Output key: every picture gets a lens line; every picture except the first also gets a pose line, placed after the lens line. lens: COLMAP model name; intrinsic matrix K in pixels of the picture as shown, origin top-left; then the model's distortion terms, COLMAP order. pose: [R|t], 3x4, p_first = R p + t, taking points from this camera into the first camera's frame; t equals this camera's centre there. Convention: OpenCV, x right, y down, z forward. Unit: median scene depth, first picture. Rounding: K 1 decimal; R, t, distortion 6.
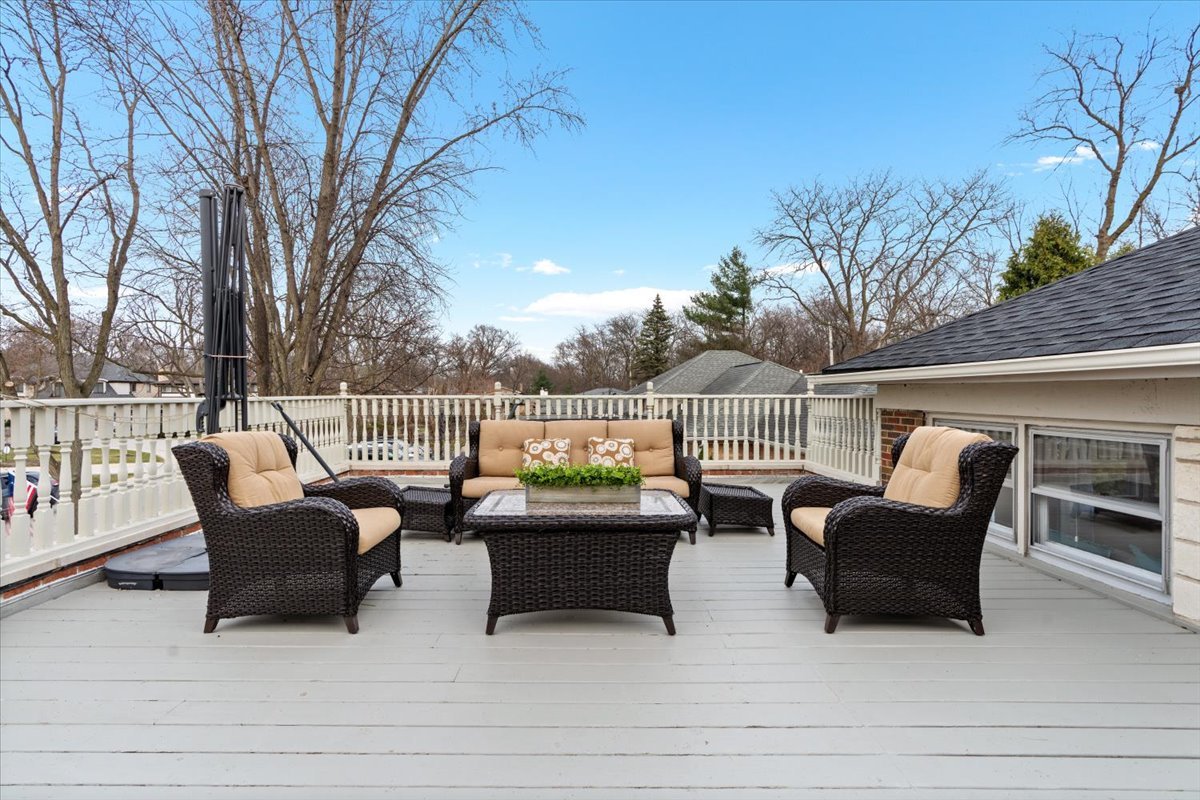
lens RADIAL K [[533.2, 0, 580.5], [0, 533.2, 396.4], [0, 0, 1]] dist [-0.003586, 0.001290]
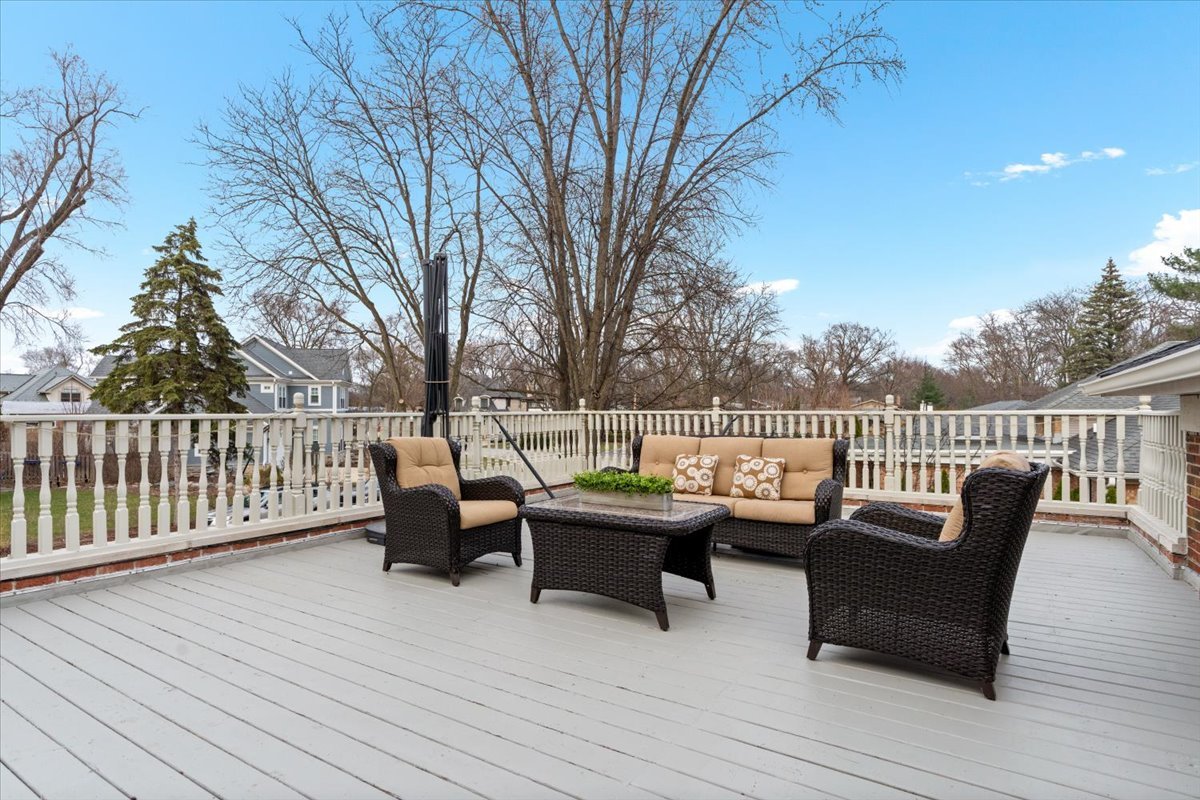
lens RADIAL K [[633.3, 0, 603.1], [0, 633.3, 407.4], [0, 0, 1]] dist [-0.001169, 0.000942]
pose [[0.846491, -0.001668, -0.532400, 0.271648], [-0.001865, 0.999980, -0.006098, -0.001045], [0.532400, 0.006155, 0.846471, -0.062579]]
